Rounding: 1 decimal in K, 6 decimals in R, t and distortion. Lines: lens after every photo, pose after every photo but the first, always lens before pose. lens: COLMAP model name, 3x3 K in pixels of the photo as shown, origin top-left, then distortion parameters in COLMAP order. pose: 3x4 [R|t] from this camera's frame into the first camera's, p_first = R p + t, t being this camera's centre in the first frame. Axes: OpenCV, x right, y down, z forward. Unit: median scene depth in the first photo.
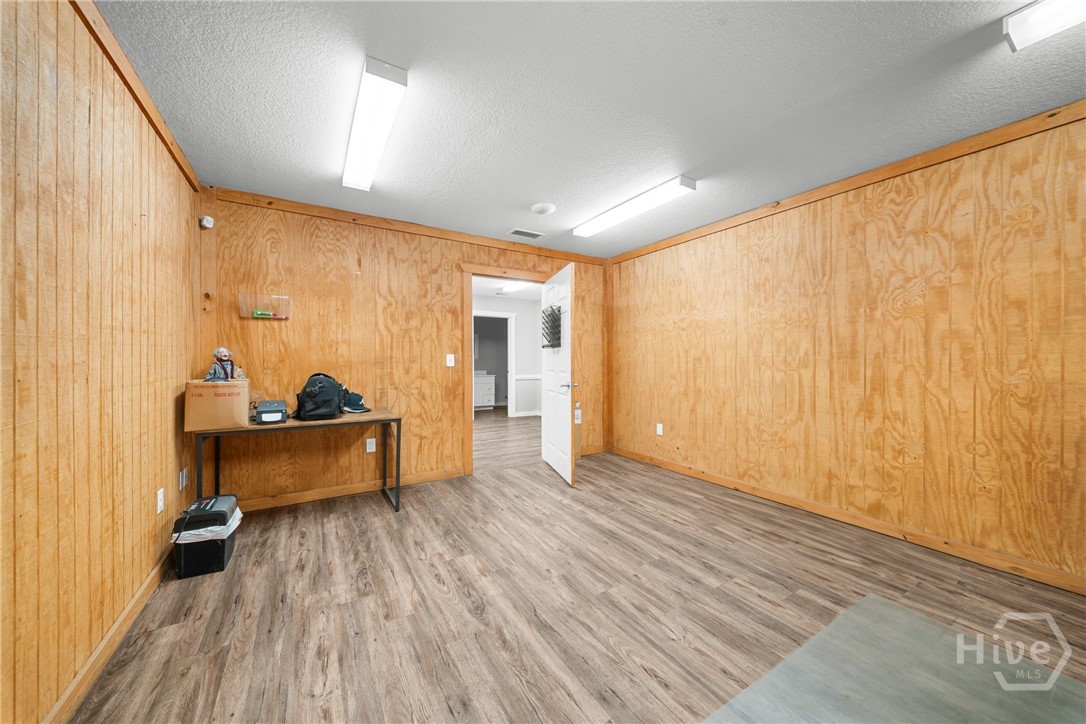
lens RADIAL K [[376.2, 0, 542.5], [0, 376.2, 360.5], [0, 0, 1]] dist [0.000018, -0.000017]
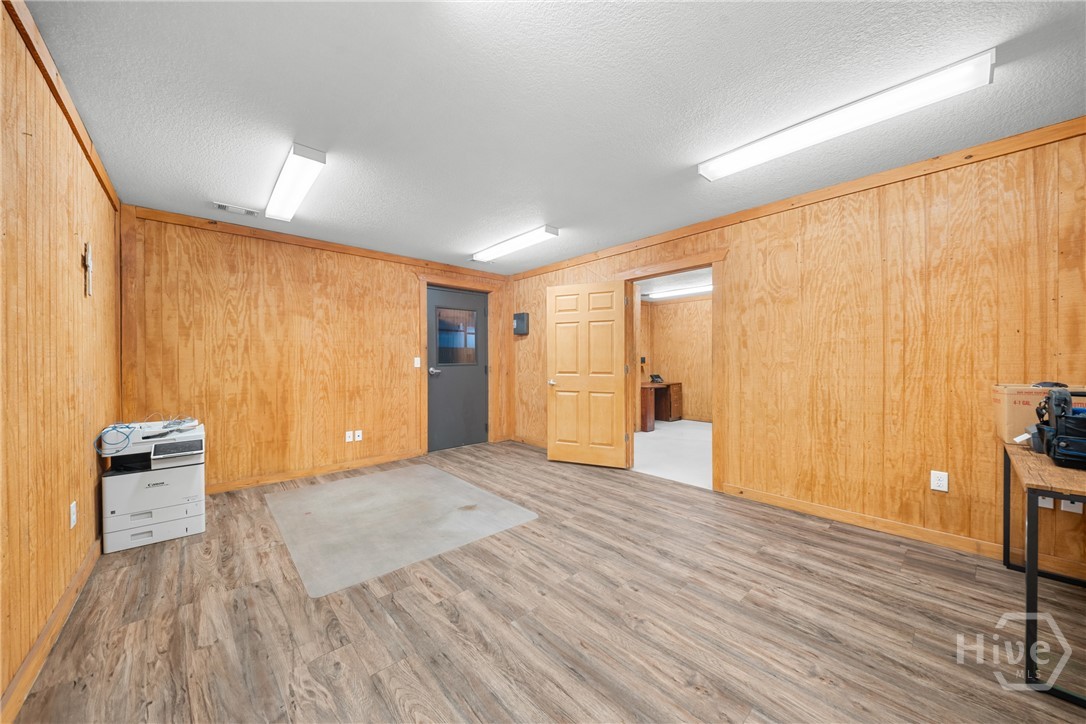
lens RADIAL K [[376.2, 0, 543.5], [0, 376.2, 362.9], [0, 0, 1]] dist [0.000018, -0.000017]
pose [[-0.982259, 0.003546, -0.187496, 0.437798], [0.002760, 0.999986, 0.004452, -0.006744], [0.187509, 0.003856, -0.982255, 1.994232]]
